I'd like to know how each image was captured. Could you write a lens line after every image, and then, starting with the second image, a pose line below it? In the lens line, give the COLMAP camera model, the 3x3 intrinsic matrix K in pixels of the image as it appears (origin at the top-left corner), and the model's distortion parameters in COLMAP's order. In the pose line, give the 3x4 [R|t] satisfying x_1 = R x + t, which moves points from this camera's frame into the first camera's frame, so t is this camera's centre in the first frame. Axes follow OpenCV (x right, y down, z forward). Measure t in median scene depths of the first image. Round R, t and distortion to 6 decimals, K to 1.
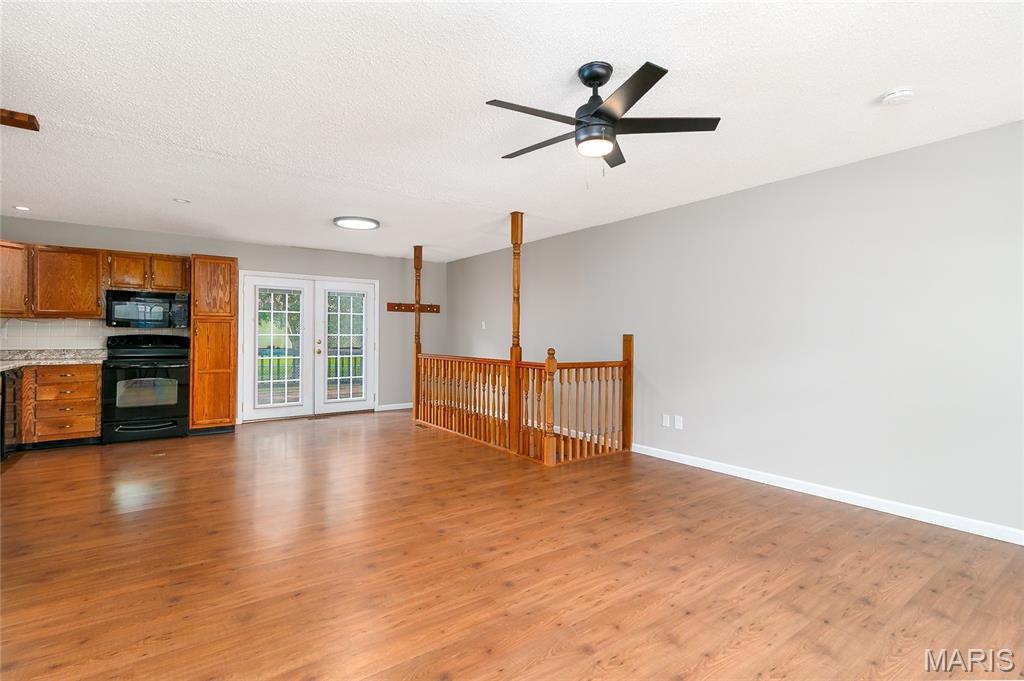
lens RADIAL K [[477.1, 0, 525.8], [0, 477.1, 332.3], [0, 0, 1]] dist [0.002467, -0.000288]
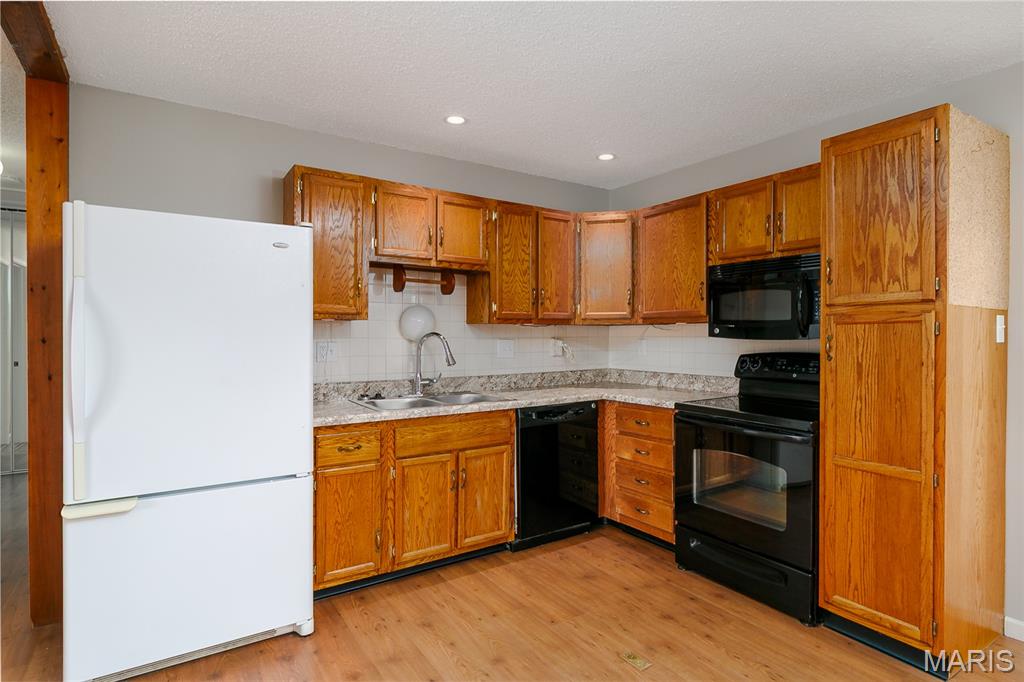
lens RADIAL K [[546.7, 0, 521.8], [0, 546.7, 338.0], [0, 0, 1]] dist [0.002066, 0.000640]
pose [[-0.054511, 0.003102, -0.998508, -0.257684], [0.009092, 0.999955, 0.002610, -0.013663], [0.998472, -0.008936, -0.054537, 0.787882]]
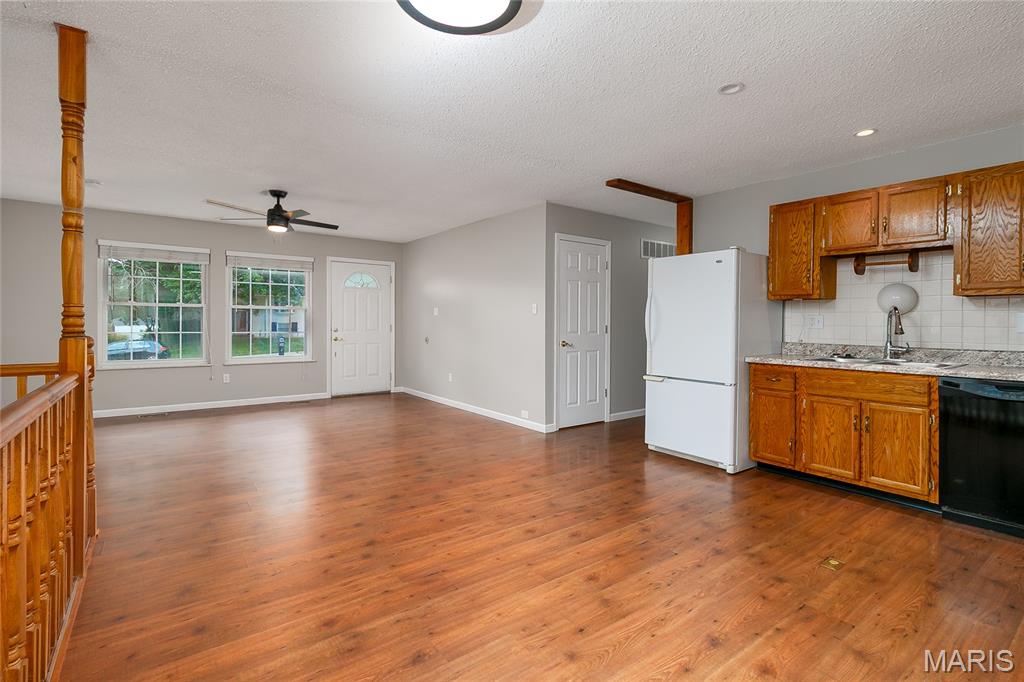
lens RADIAL K [[477.1, 0, 527.5], [0, 477.1, 322.6], [0, 0, 1]] dist [0.002467, -0.000288]
pose [[-0.999885, -0.014831, -0.003197, -0.381204], [-0.014790, 0.999813, -0.012477, 0.016595], [0.003381, -0.012429, -0.999917, 1.265857]]
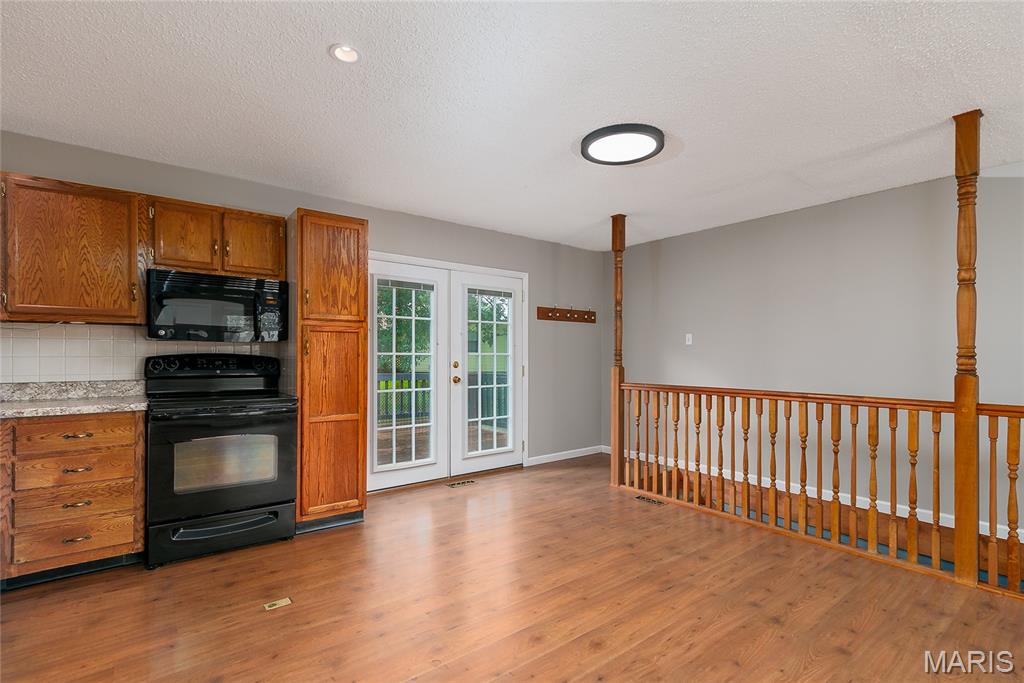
lens RADIAL K [[477.1, 0, 523.8], [0, 477.1, 356.7], [0, 0, 1]] dist [0.002467, -0.000288]
pose [[0.999655, -0.002963, 0.026101, -0.451036], [0.002726, 0.999955, 0.009127, 0.004307], [-0.026127, -0.009053, 0.999618, 0.436471]]
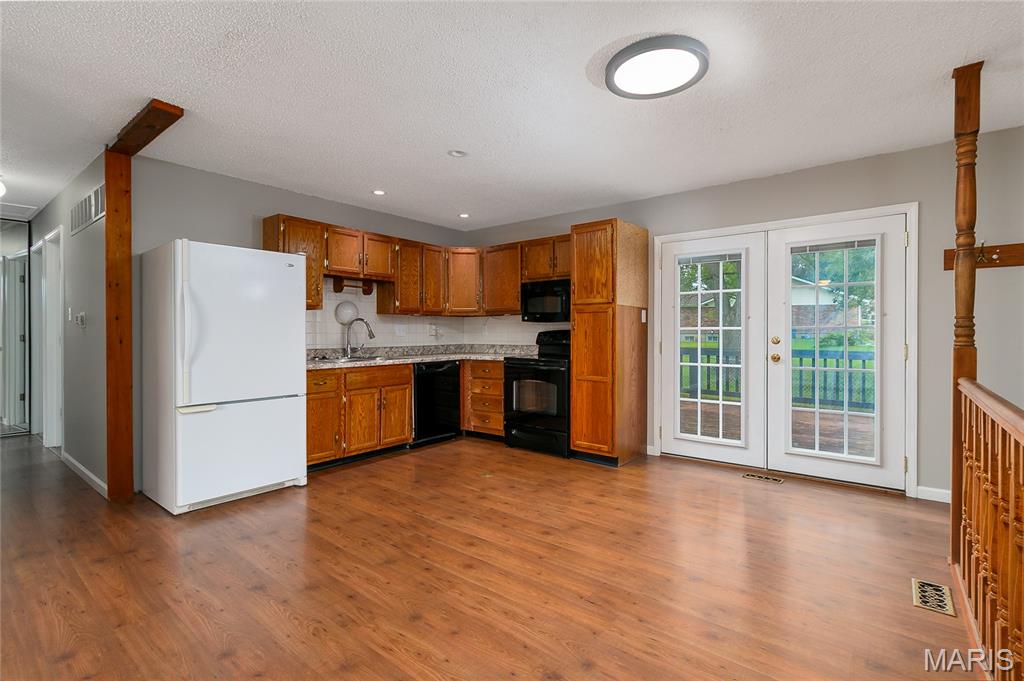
lens RADIAL K [[477.1, 0, 524.1], [0, 477.1, 336.8], [0, 0, 1]] dist [0.002467, -0.000288]
pose [[0.253847, 0.003139, -0.967239, 0.038198], [0.011323, 0.999917, 0.006217, 0.011357], [0.967178, -0.012530, 0.253790, 0.725770]]
